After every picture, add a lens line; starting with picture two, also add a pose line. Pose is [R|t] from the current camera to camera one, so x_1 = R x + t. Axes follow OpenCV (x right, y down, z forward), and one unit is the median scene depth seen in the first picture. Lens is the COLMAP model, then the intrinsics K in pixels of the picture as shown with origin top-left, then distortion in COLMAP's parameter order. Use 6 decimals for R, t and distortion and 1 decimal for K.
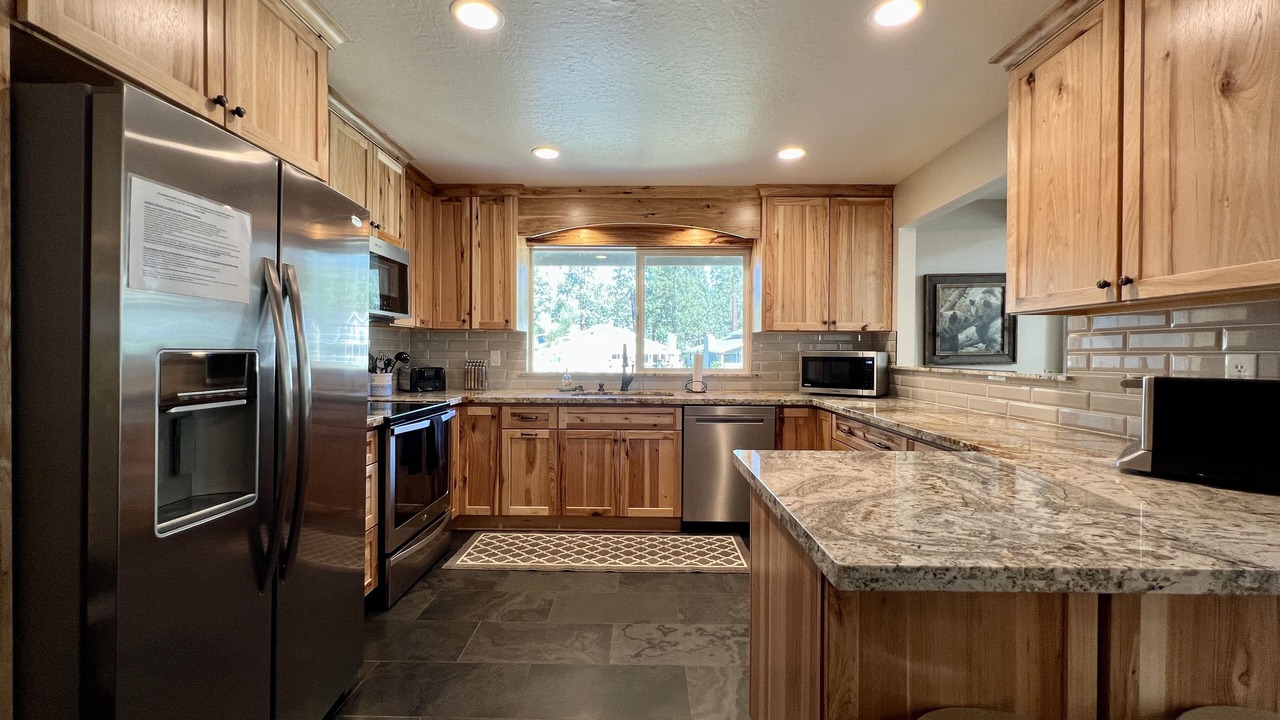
lens RADIAL K [[516.4, 0, 637.4], [0, 516.4, 356.8], [0, 0, 1]] dist [-0.001548, -0.000070]
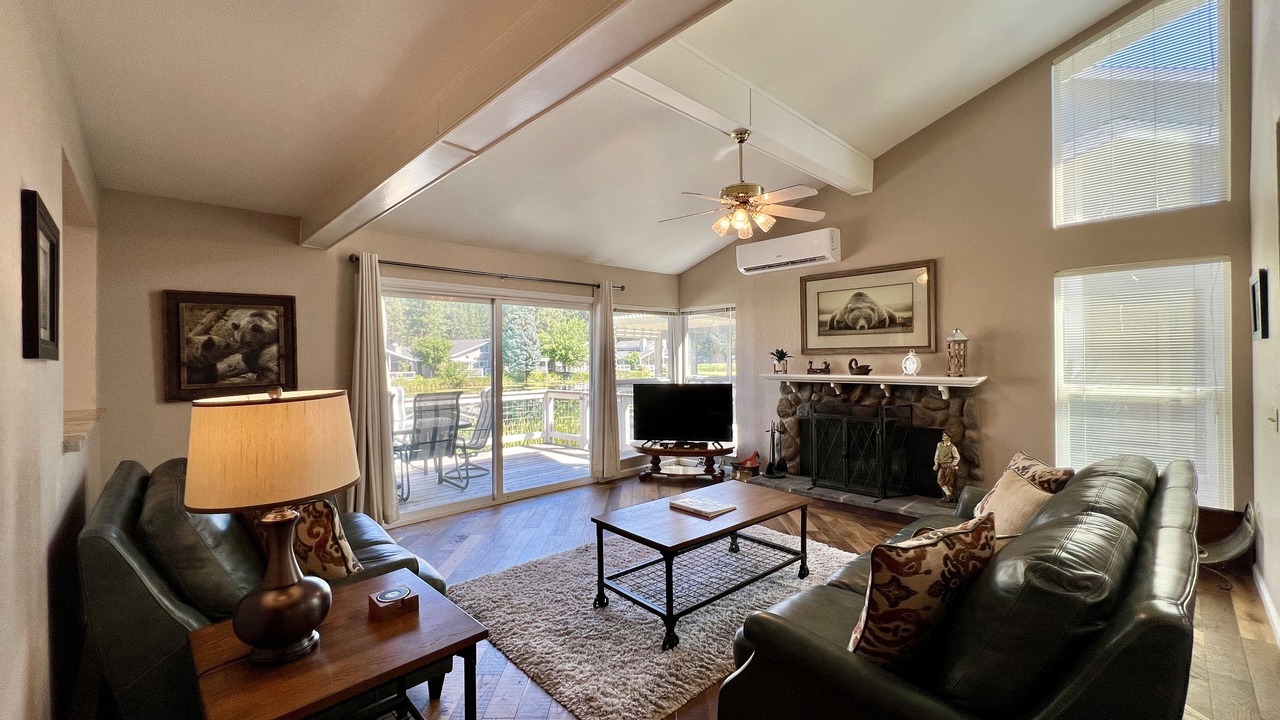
lens RADIAL K [[516.4, 0, 637.4], [0, 516.4, 356.8], [0, 0, 1]] dist [-0.001548, -0.000070]
pose [[0.711652, -0.012571, 0.702420, 0.518839], [0.021595, 0.999759, -0.003986, -0.035856], [-0.702200, 0.018006, 0.711752, -0.093528]]
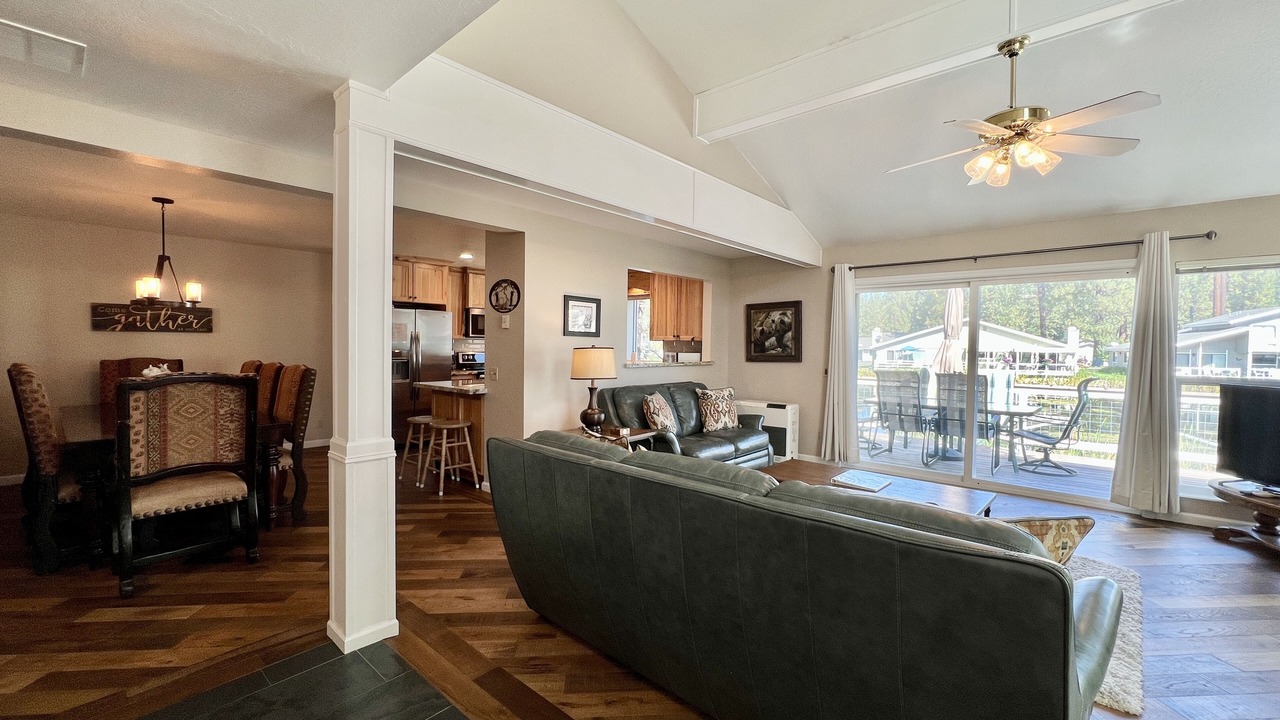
lens RADIAL K [[516.4, 0, 637.4], [0, 516.4, 356.8], [0, 0, 1]] dist [-0.001548, -0.000070]
pose [[0.756310, 0.017982, -0.653966, 1.347764], [-0.013376, 0.999838, 0.012023, -0.012539], [0.654077, -0.000346, 0.756428, -0.422808]]
